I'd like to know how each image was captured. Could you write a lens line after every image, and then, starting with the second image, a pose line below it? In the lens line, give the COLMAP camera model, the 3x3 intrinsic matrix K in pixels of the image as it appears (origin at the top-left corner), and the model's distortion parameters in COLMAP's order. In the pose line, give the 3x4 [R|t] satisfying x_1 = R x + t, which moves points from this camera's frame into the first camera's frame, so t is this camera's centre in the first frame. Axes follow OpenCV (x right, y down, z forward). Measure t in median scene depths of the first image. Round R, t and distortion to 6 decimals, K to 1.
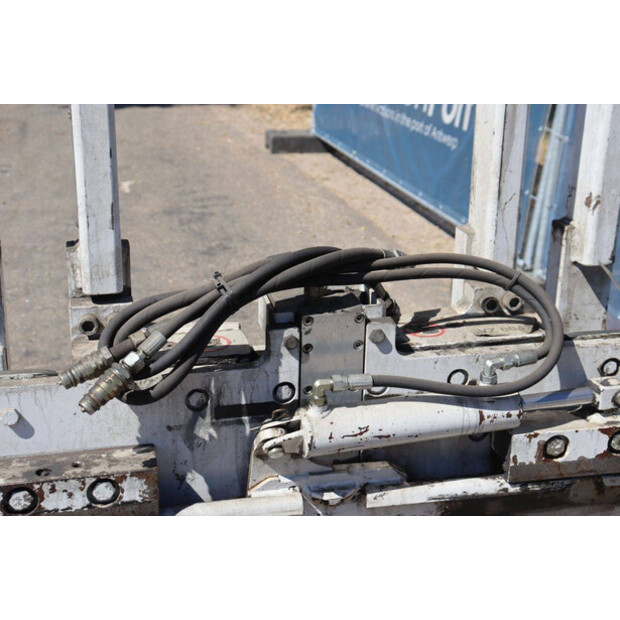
lens RADIAL K [[965.0, 0, 310.0], [0, 965.0, 310.0], [0, 0, 1]] dist [0.122702, 0.102528]
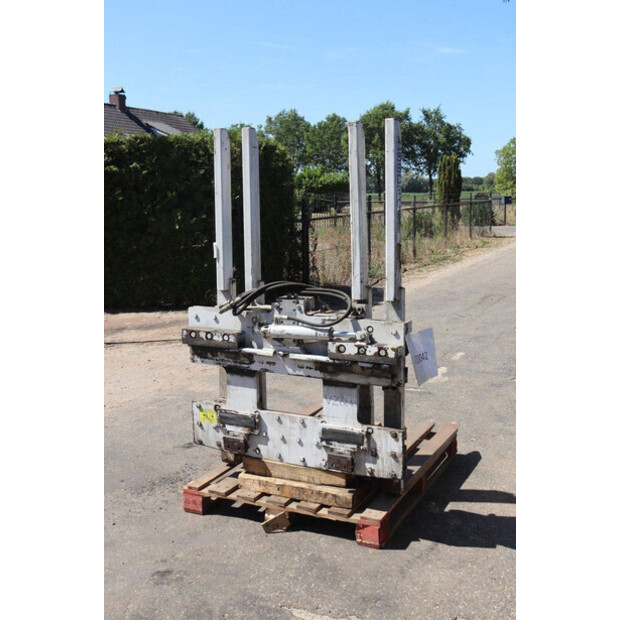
lens RADIAL K [[724.0, 0, 310.0], [0, 724.0, 310.0], [0, 0, 1]] dist [-0.007142, 0.056038]
pose [[0.760689, 0.071315, -0.645188, 1.768781], [-0.195652, 0.972912, -0.123138, 0.343950], [0.618929, 0.219902, 0.754036, -0.923513]]
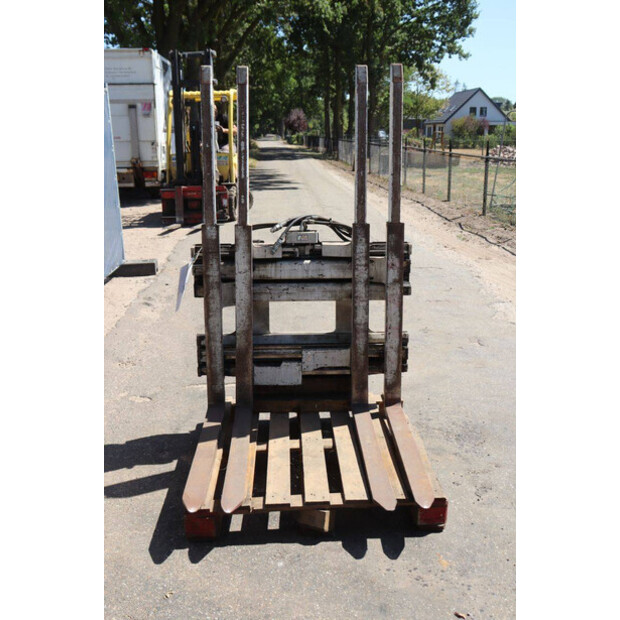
lens RADIAL K [[724.0, 0, 310.0], [0, 724.0, 310.0], [0, 0, 1]] dist [-0.007142, 0.056038]
pose [[-0.977918, -0.066858, 0.198007, -0.611497], [0.056491, 0.827615, 0.558447, -1.361653], [-0.201210, 0.557301, -0.805562, 3.521547]]
